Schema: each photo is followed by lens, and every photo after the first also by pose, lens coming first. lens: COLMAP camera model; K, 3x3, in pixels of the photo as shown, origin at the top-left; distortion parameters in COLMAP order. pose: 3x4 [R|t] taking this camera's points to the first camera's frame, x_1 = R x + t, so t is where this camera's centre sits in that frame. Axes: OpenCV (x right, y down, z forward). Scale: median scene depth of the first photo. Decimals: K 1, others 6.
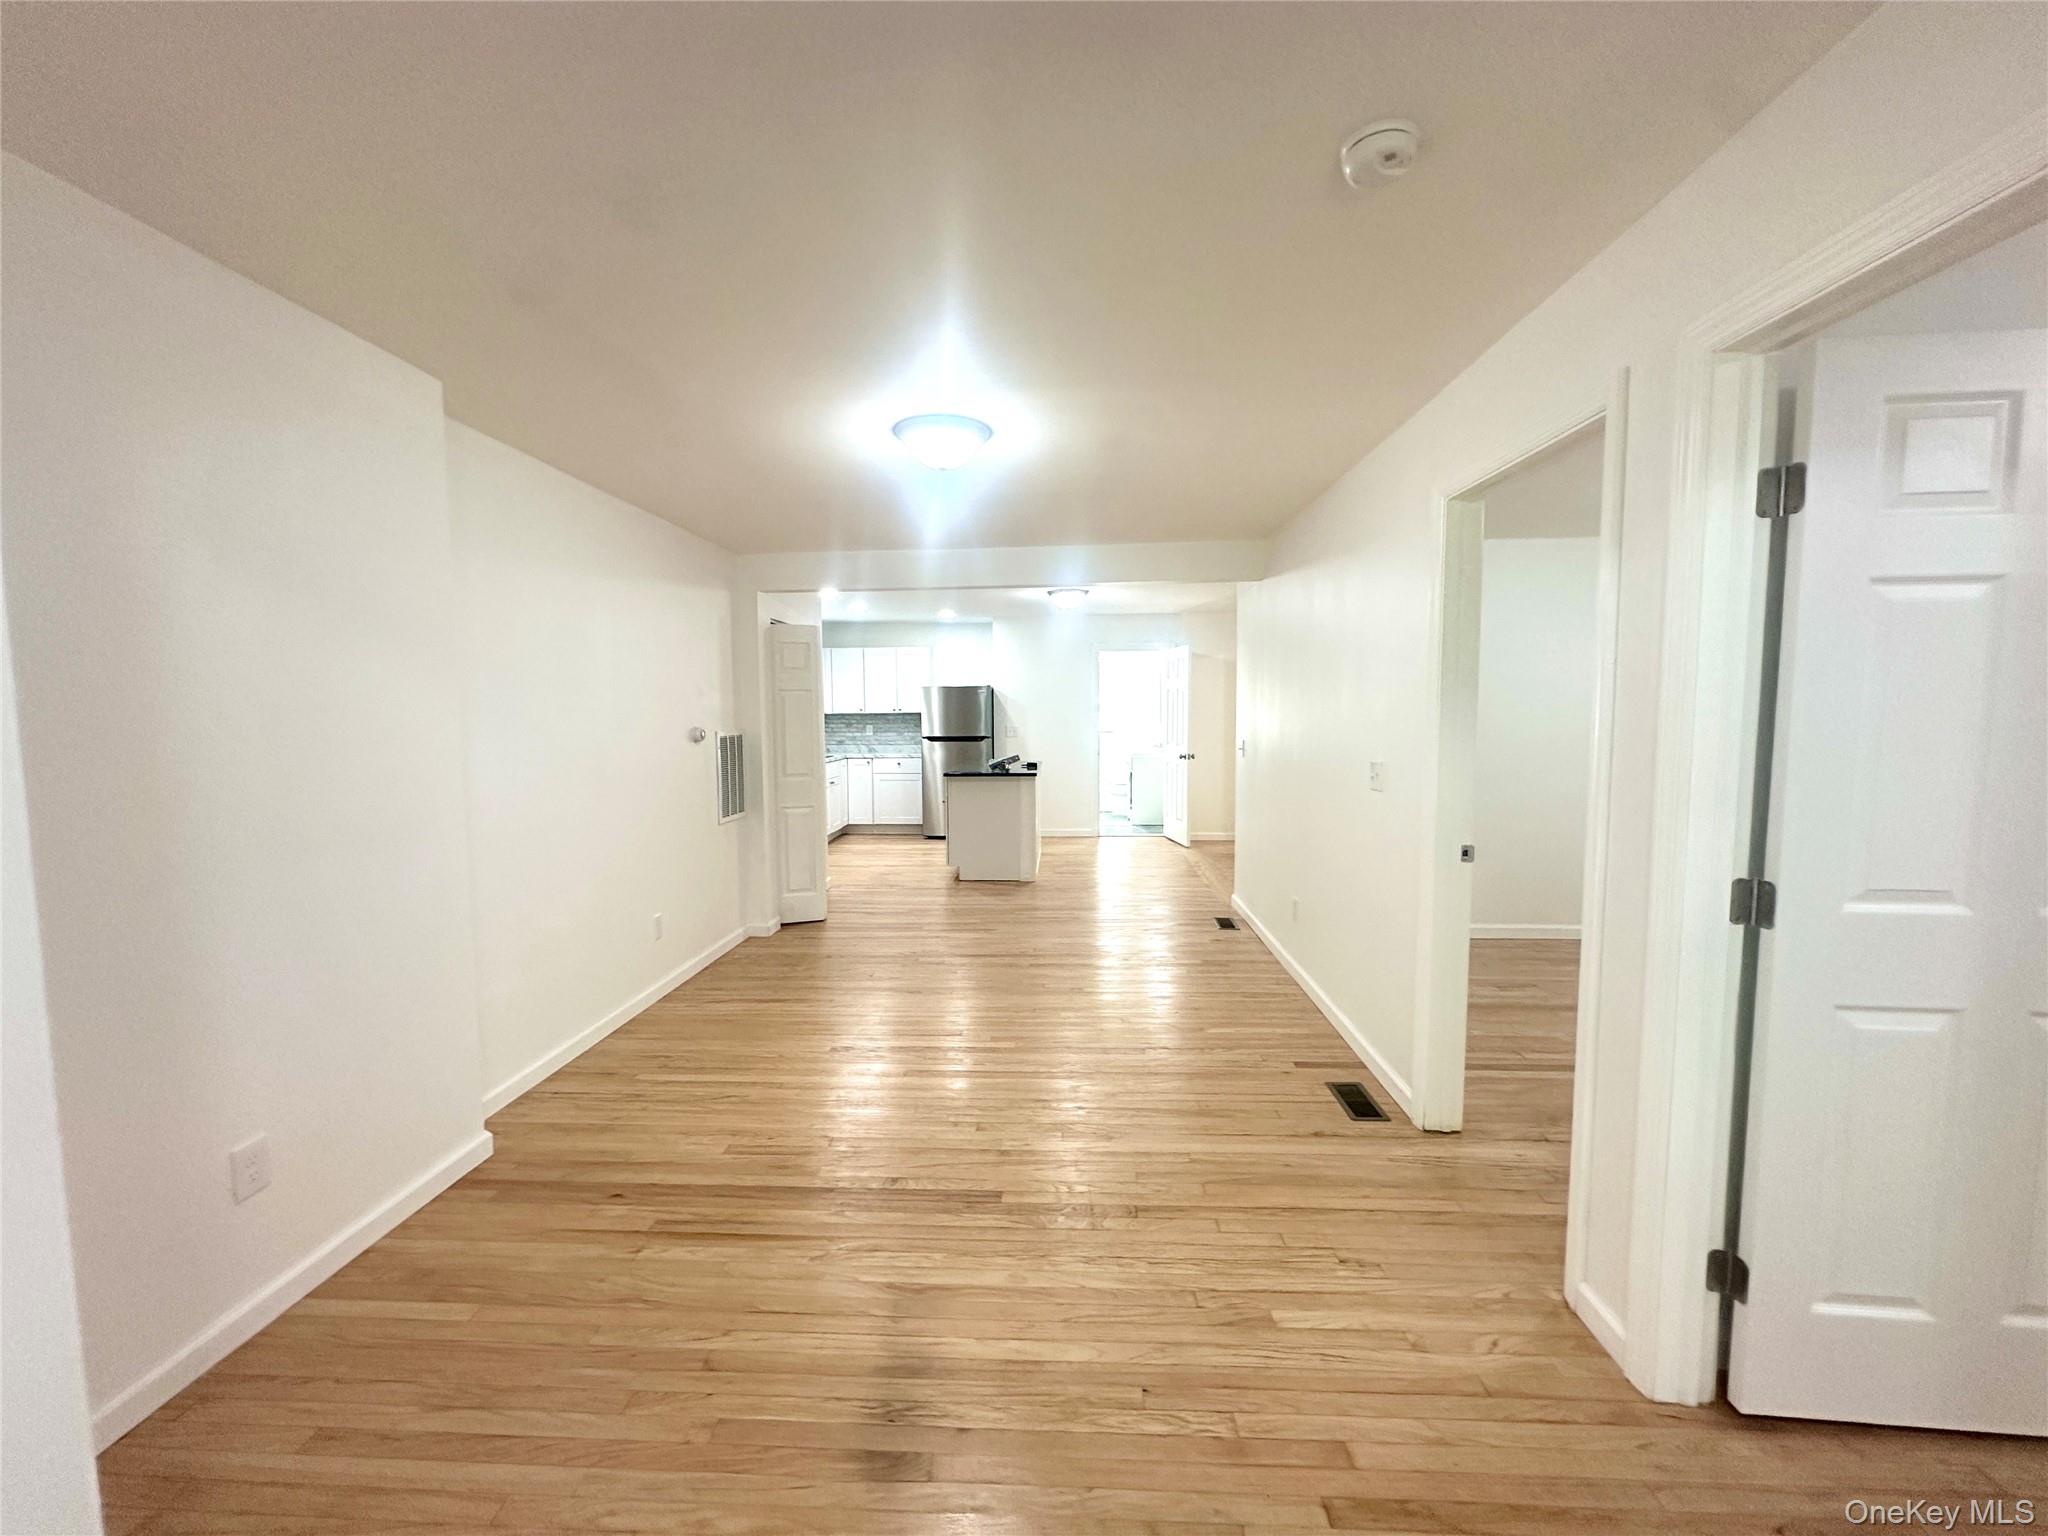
lens RADIAL K [[817.2, 0, 1023.6], [0, 817.2, 770.1], [0, 0, 1]] dist [-0.001691, 0.000327]
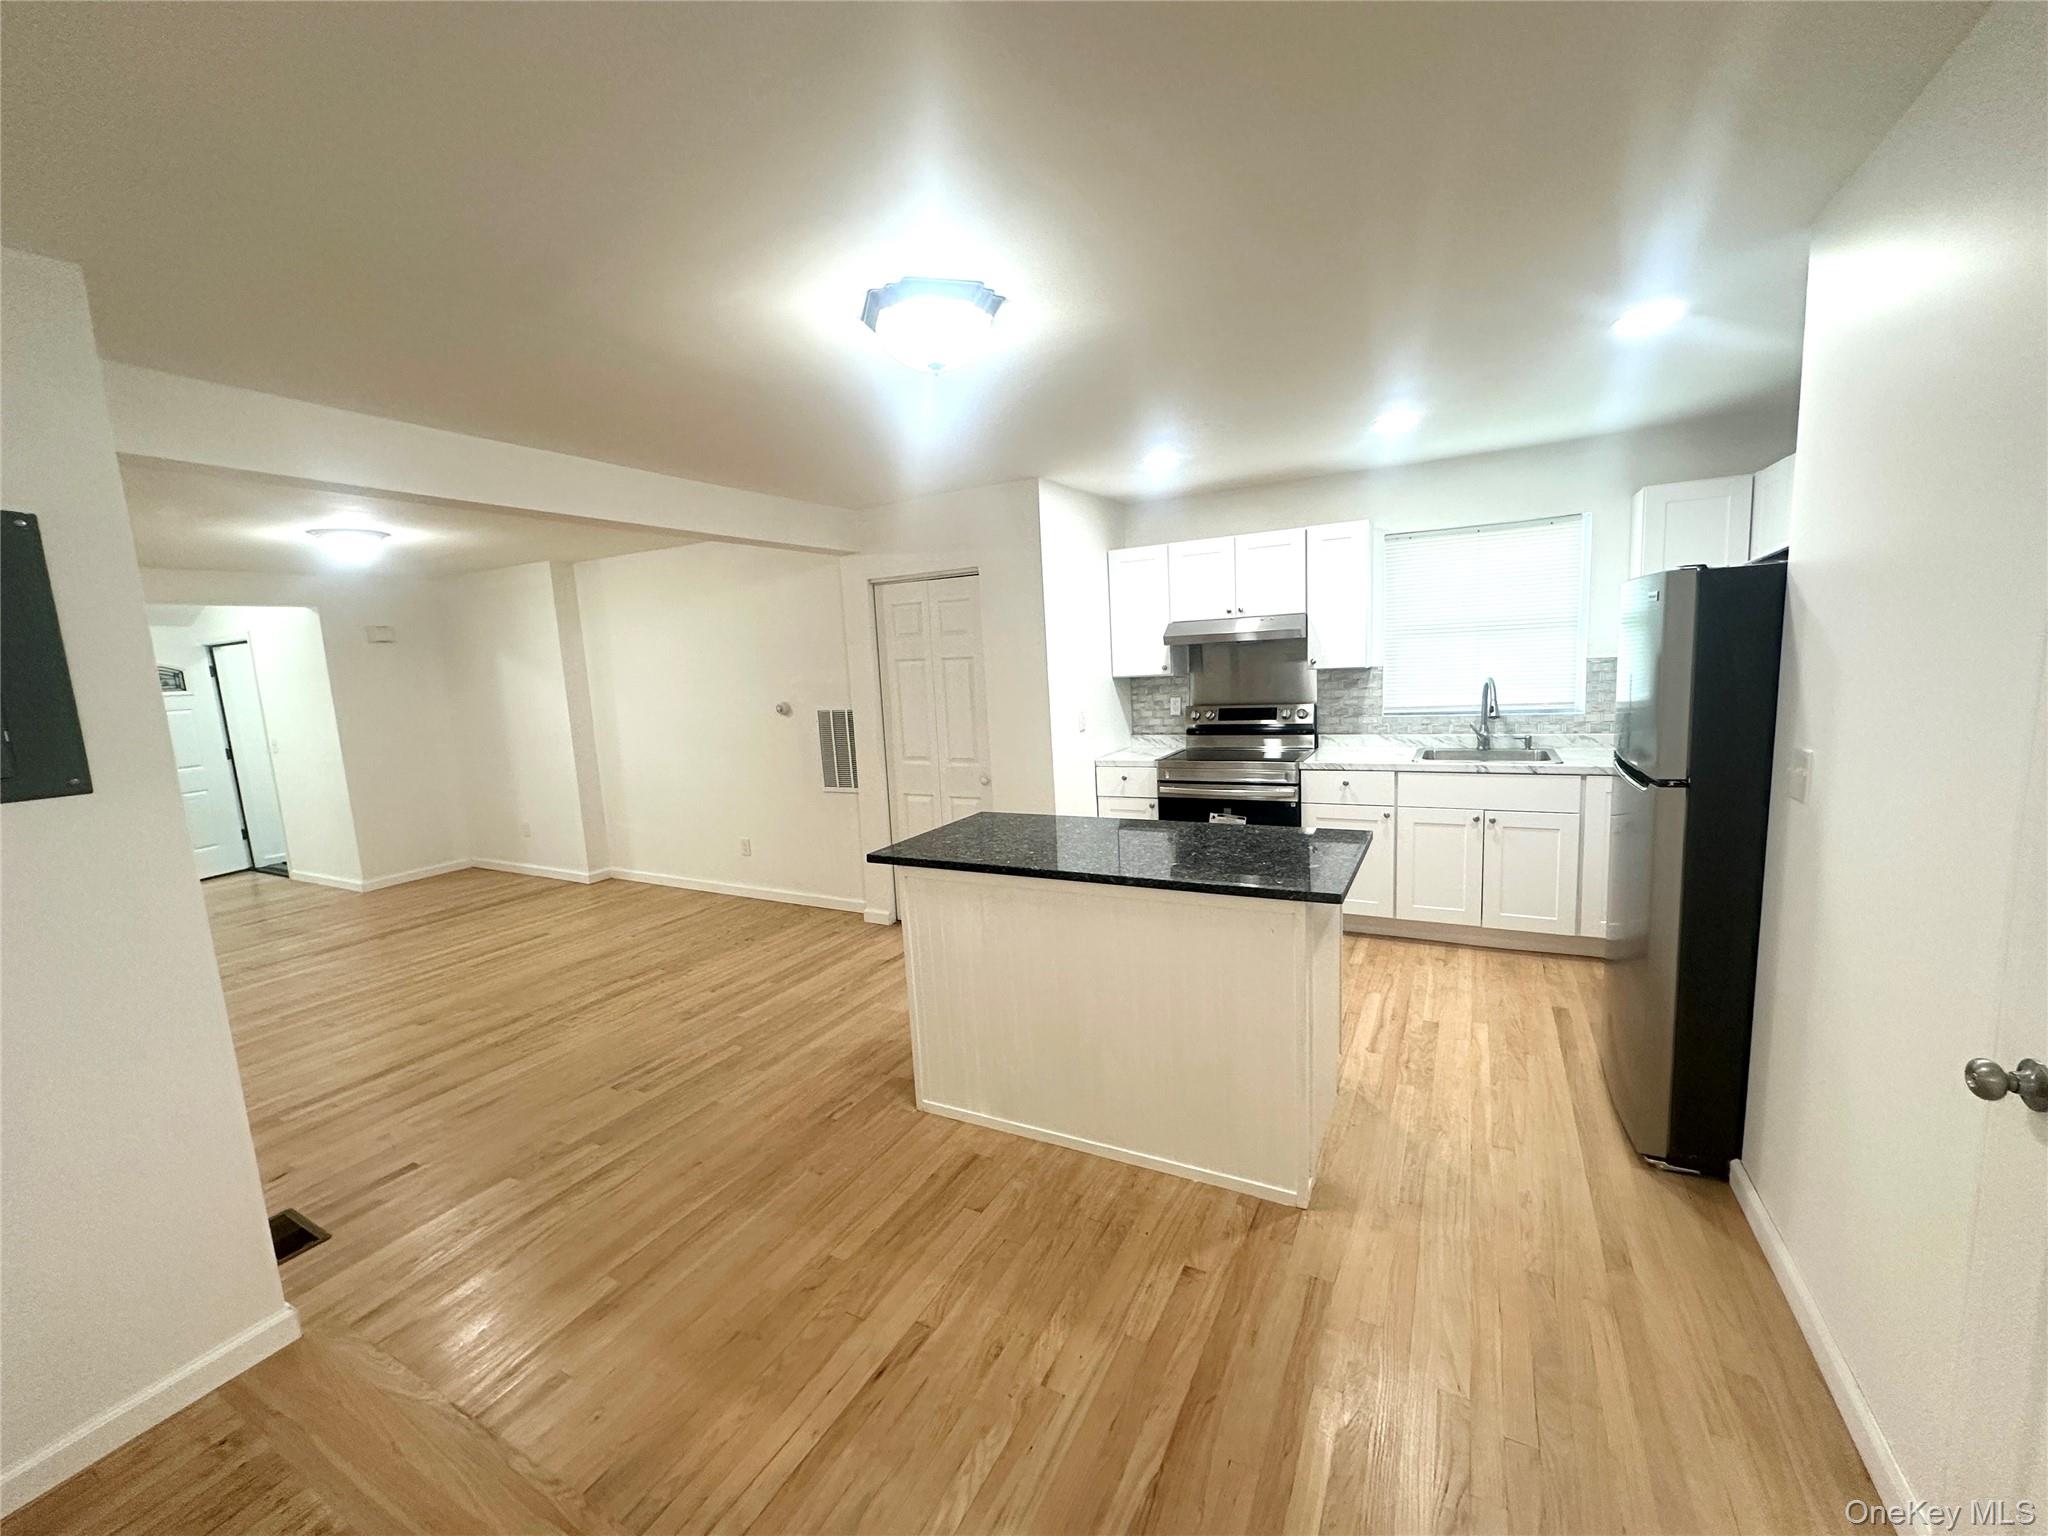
lens RADIAL K [[817.2, 0, 1023.6], [0, 817.2, 770.1], [0, 0, 1]] dist [-0.001691, 0.000327]
pose [[-0.422989, 0.160398, -0.891826, 0.845868], [-0.010312, 0.983293, 0.181739, -0.285769], [0.906076, 0.086070, -0.414268, 2.973779]]
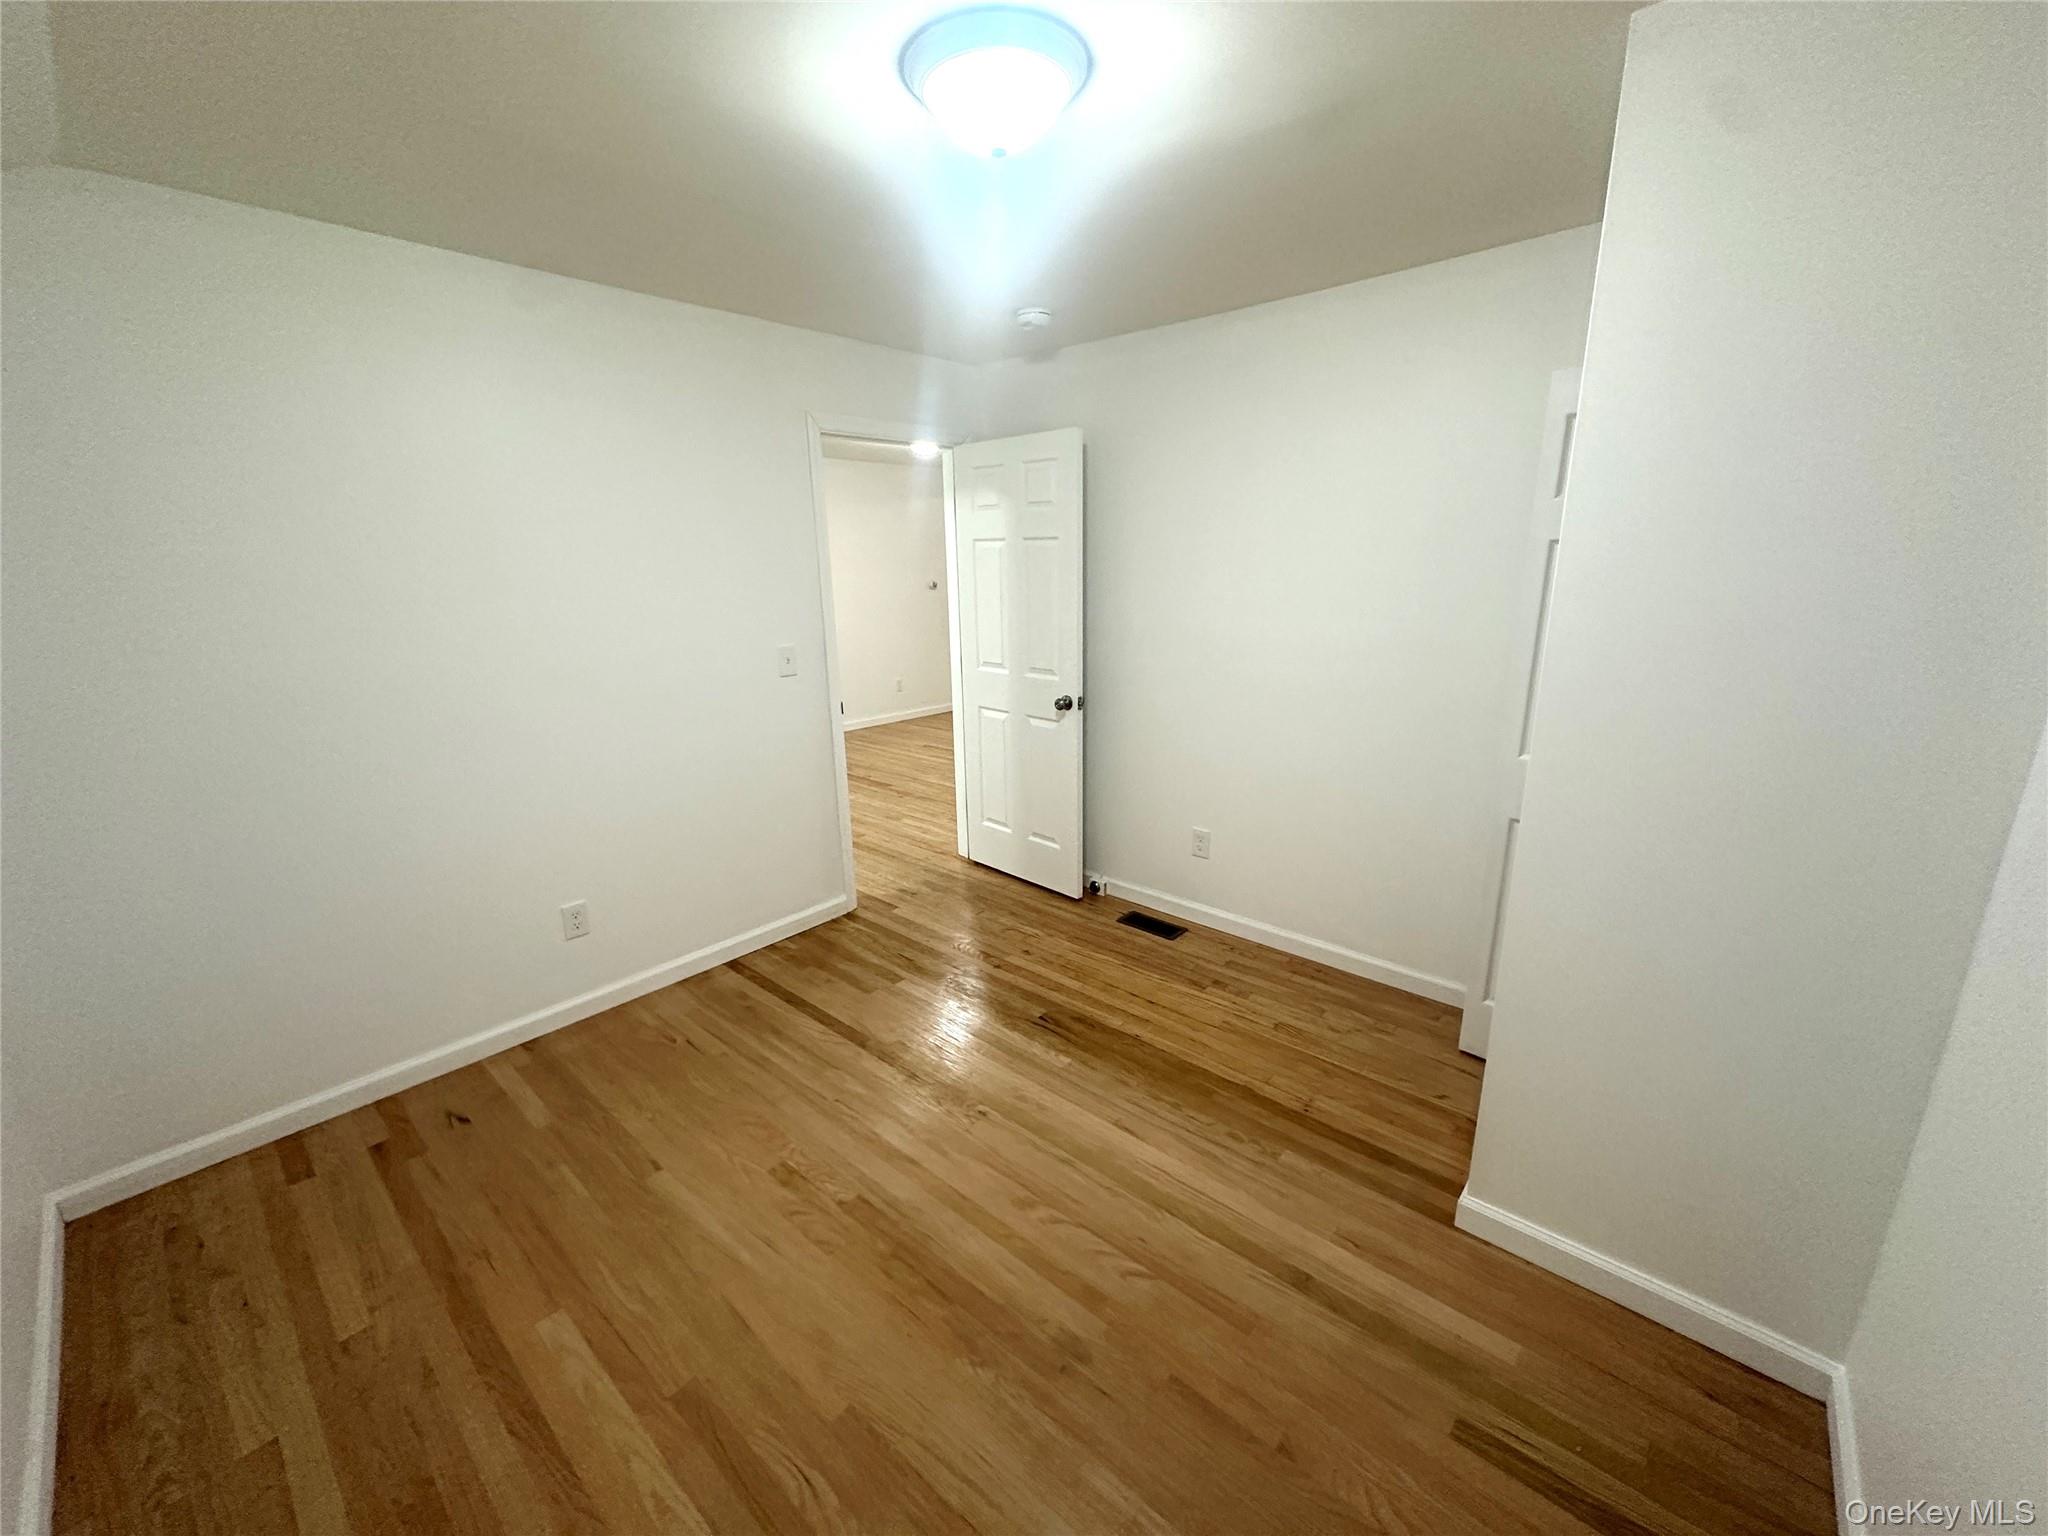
lens RADIAL K [[817.2, 0, 1023.6], [0, 817.2, 770.1], [0, 0, 1]] dist [-0.001691, 0.000327]
pose [[0.781126, 0.155320, -0.604746, 1.498478], [-0.038647, 0.978735, 0.201454, -0.023625], [0.623176, -0.133990, 0.770518, -0.528513]]
